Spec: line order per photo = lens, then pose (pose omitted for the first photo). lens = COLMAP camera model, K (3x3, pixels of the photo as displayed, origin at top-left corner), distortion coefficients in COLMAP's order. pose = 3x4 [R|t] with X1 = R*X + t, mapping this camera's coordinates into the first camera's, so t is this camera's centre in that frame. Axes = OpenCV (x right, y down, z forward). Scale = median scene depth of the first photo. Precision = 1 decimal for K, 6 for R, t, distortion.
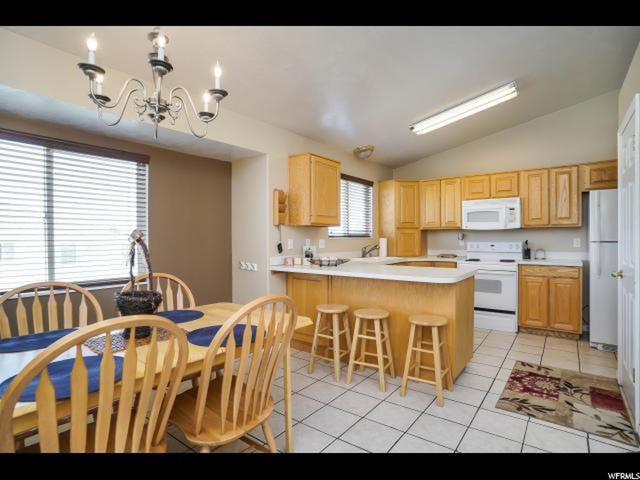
lens RADIAL K [[337.7, 0, 319.1], [0, 337.7, 239.5], [0, 0, 1]] dist [-0.068332, 0.031011]
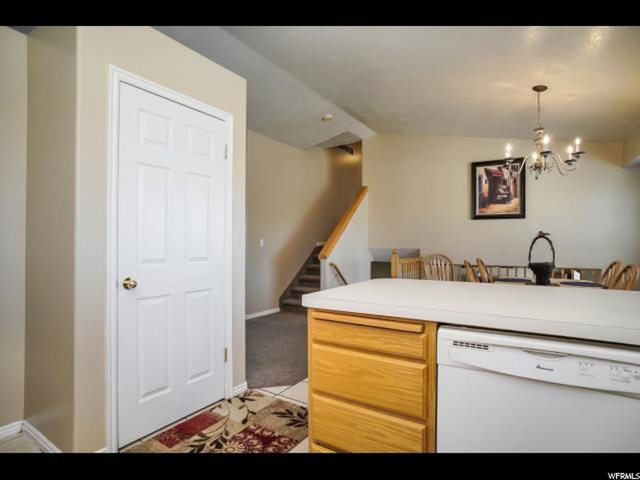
lens RADIAL K [[337.7, 0, 319.1], [0, 337.7, 239.5], [0, 0, 1]] dist [-0.068332, 0.031011]
pose [[-0.996878, 0.002767, -0.078909, 0.597934], [0.003362, 0.999967, -0.007405, 0.019969], [0.078886, -0.007648, -0.996854, 1.790815]]
